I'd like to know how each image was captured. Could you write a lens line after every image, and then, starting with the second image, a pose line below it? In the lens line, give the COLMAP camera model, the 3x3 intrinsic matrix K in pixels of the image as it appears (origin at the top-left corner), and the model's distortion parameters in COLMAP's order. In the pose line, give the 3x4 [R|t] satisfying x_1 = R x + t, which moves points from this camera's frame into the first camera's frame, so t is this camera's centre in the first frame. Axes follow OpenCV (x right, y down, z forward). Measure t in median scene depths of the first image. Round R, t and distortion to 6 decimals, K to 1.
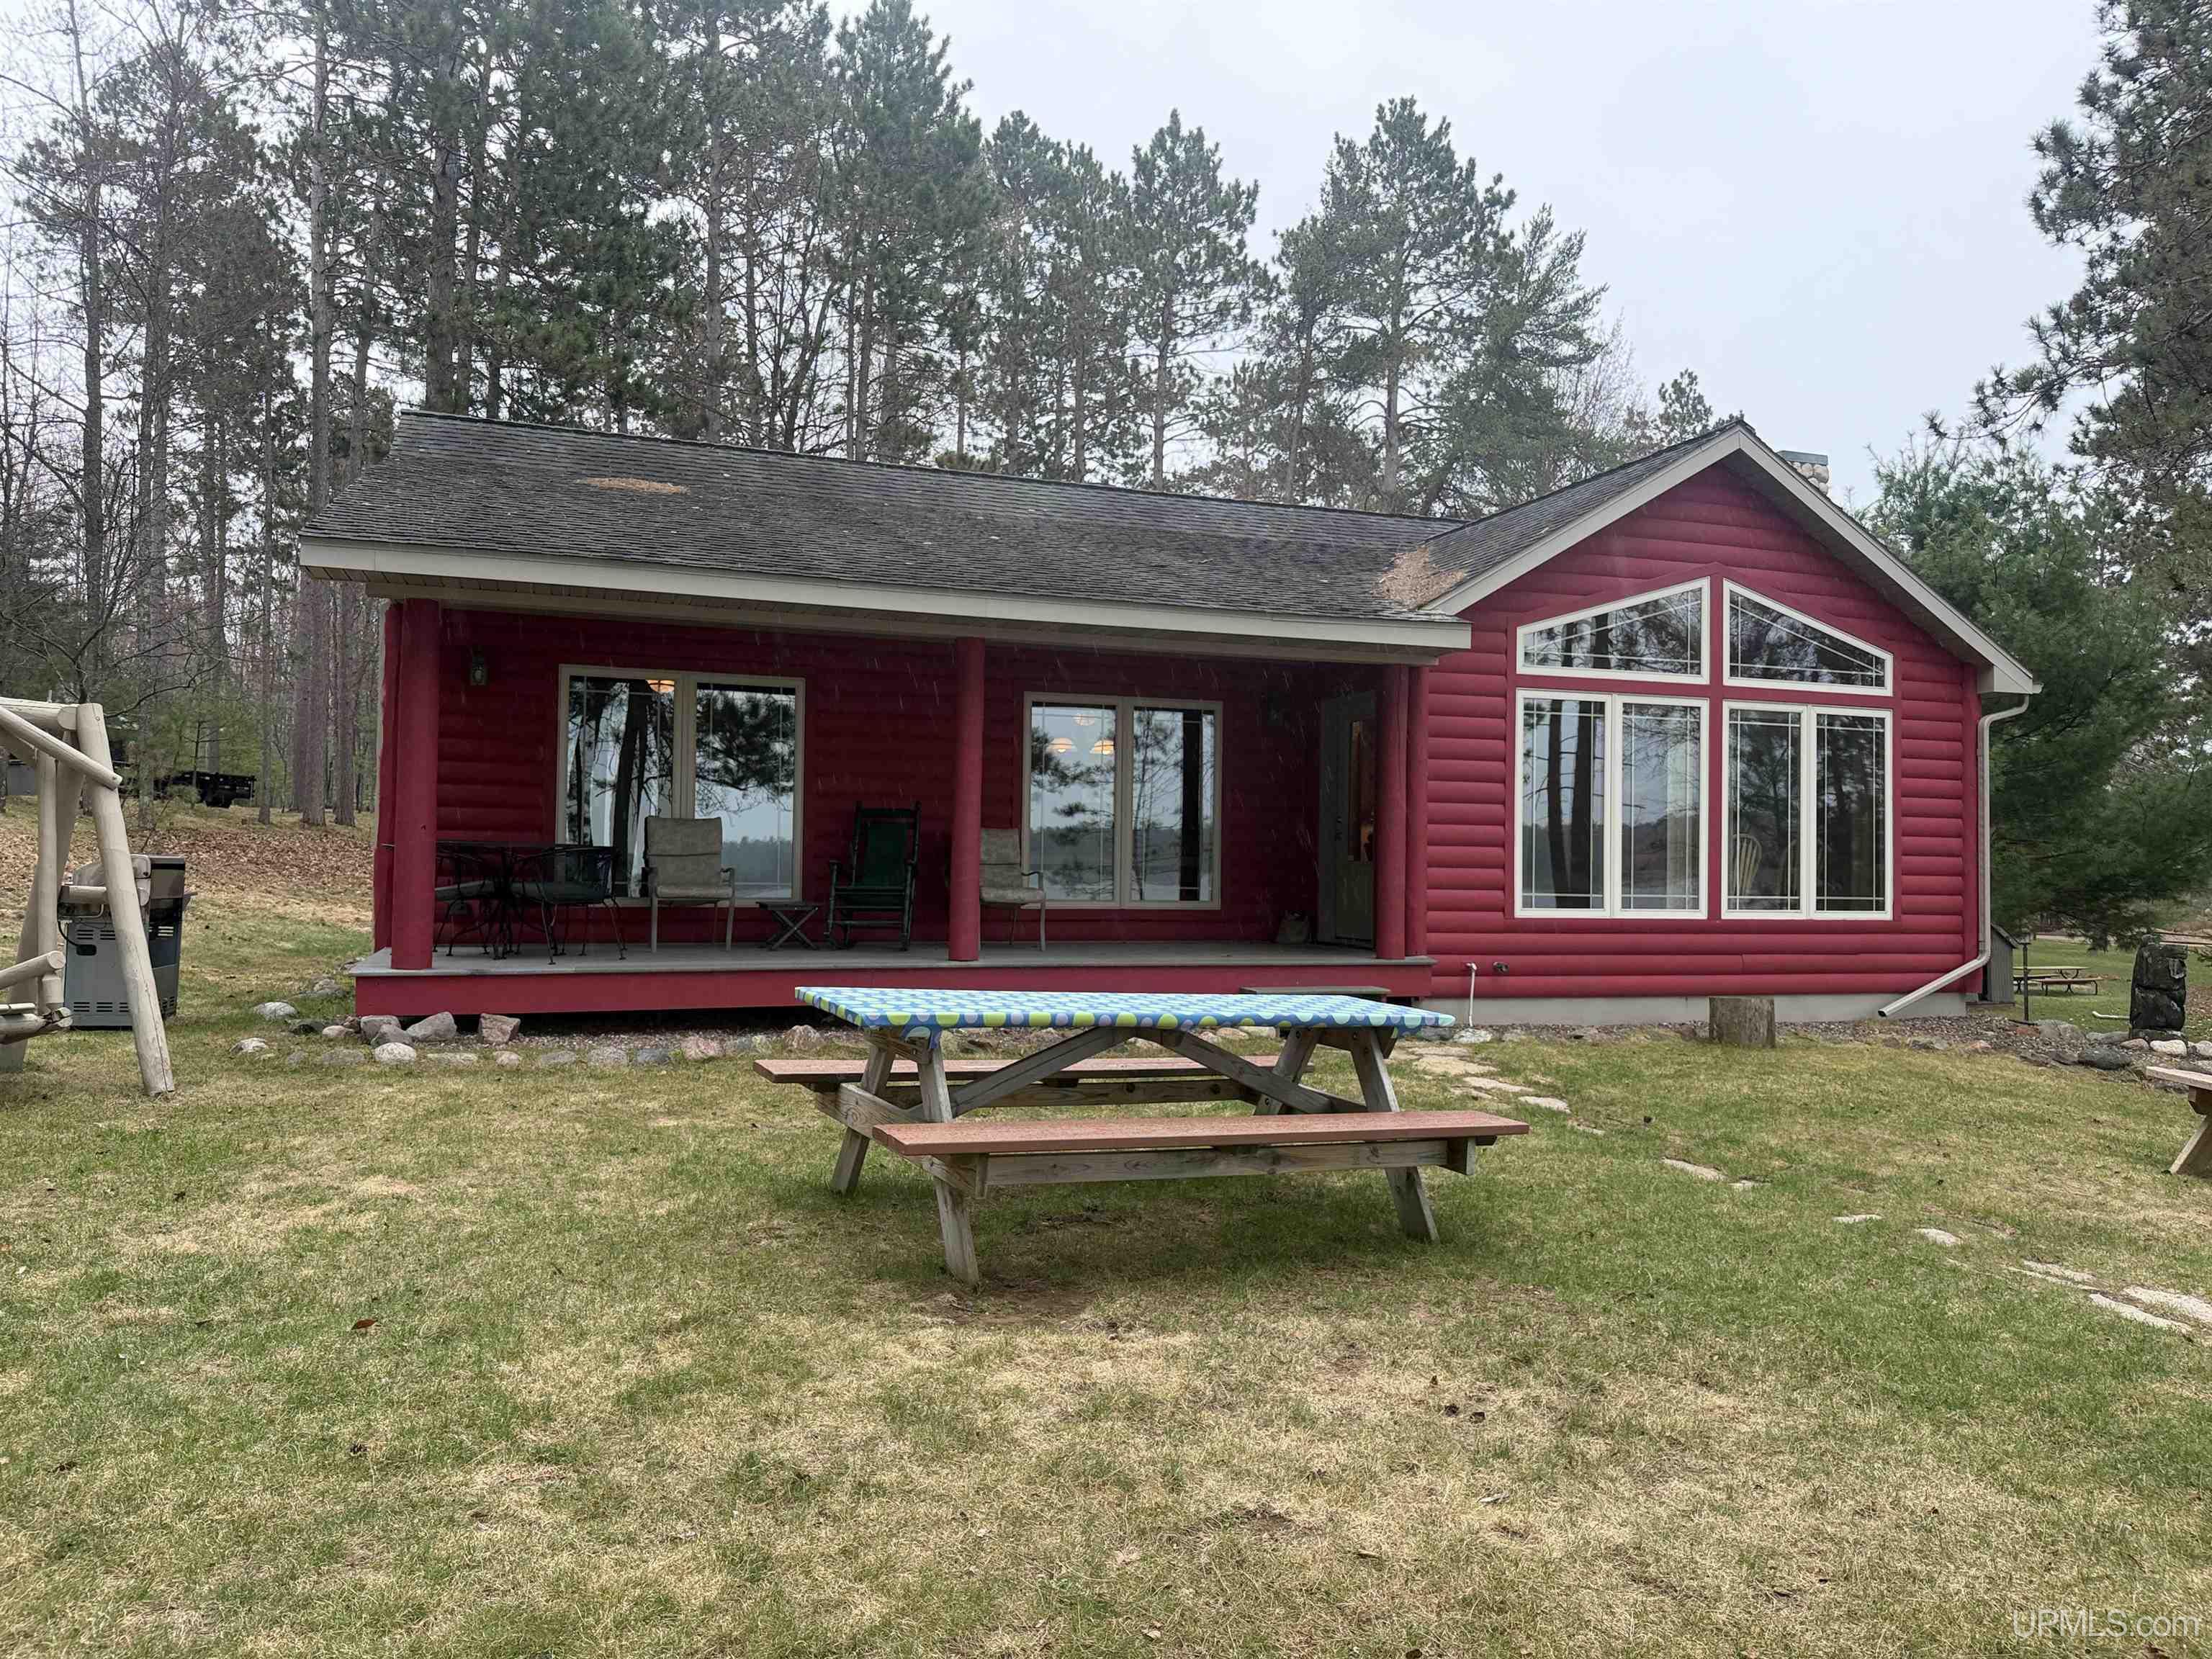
lens RADIAL K [[1530.7, 0, 1098.9], [0, 1530.7, 818.4], [0, 0, 1]] dist [0.082859, -0.115949]
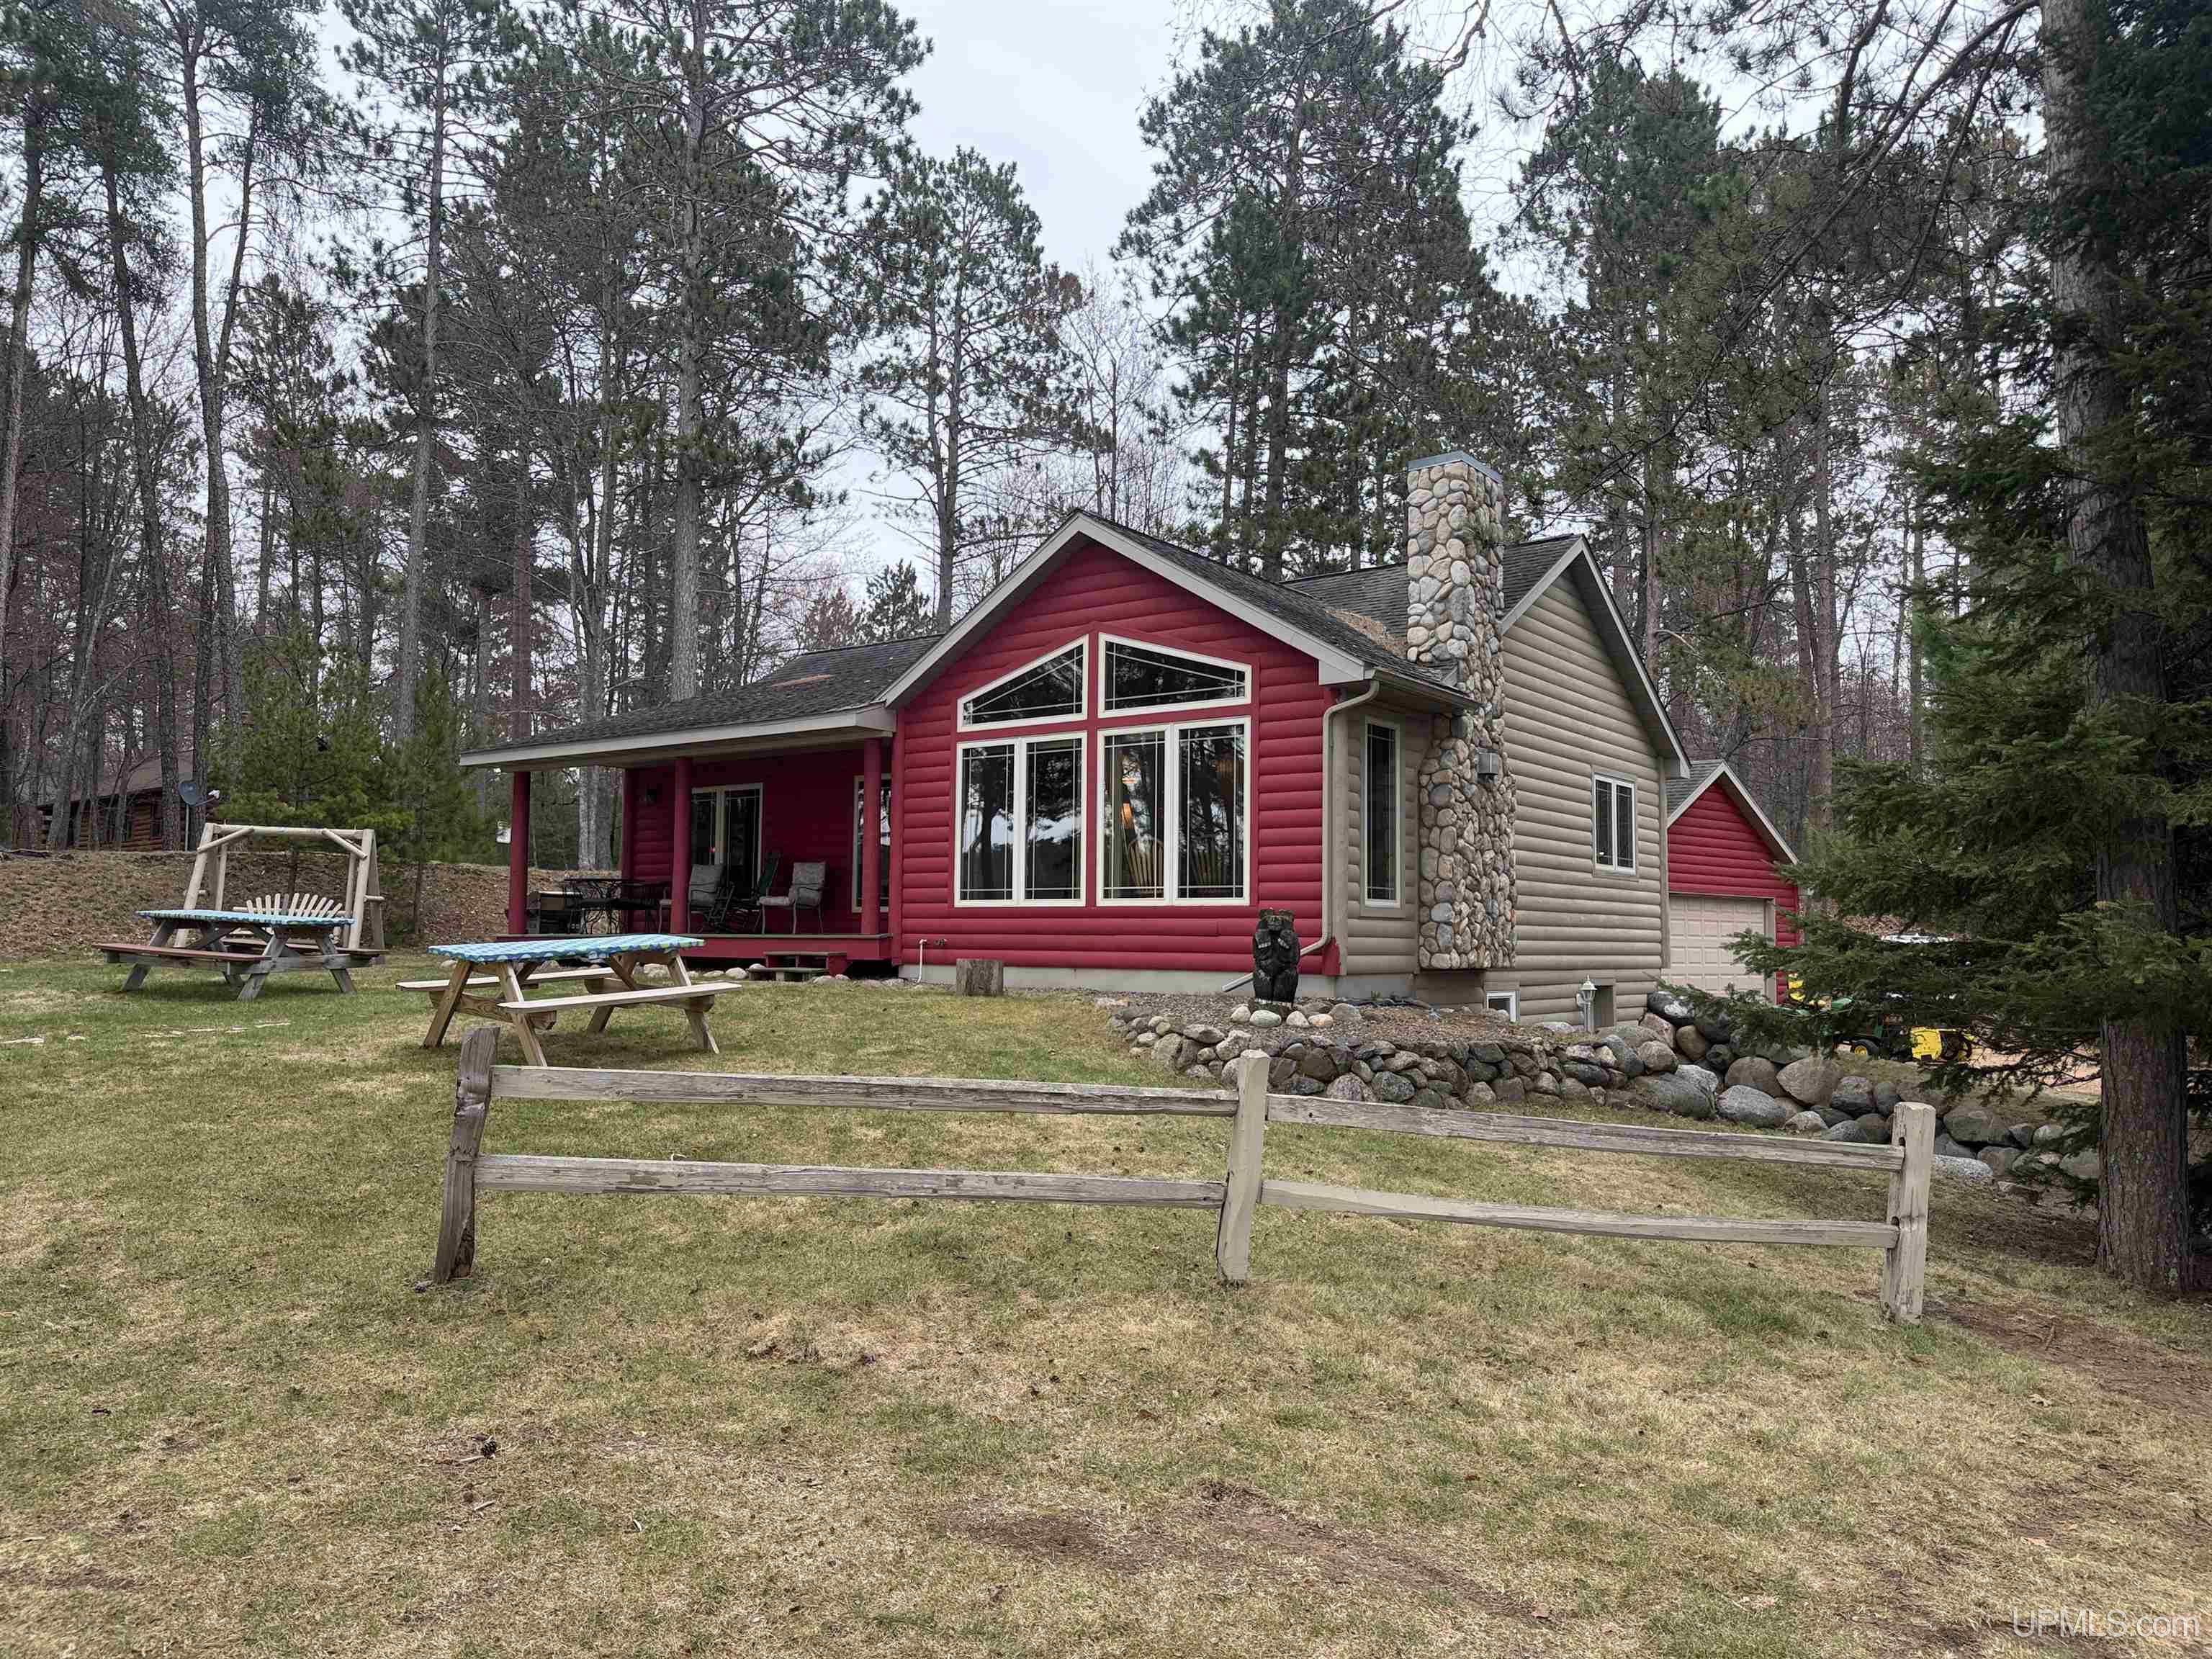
lens RADIAL K [[1578.7, 0, 1070.0], [0, 1578.7, 830.6], [0, 0, 1]] dist [0.078335, -0.118362]
pose [[0.547495, -0.066490, -0.834163, 1.444042], [0.027258, 0.997726, -0.061636, 0.081710], [0.836365, 0.011008, 0.548063, 0.289337]]
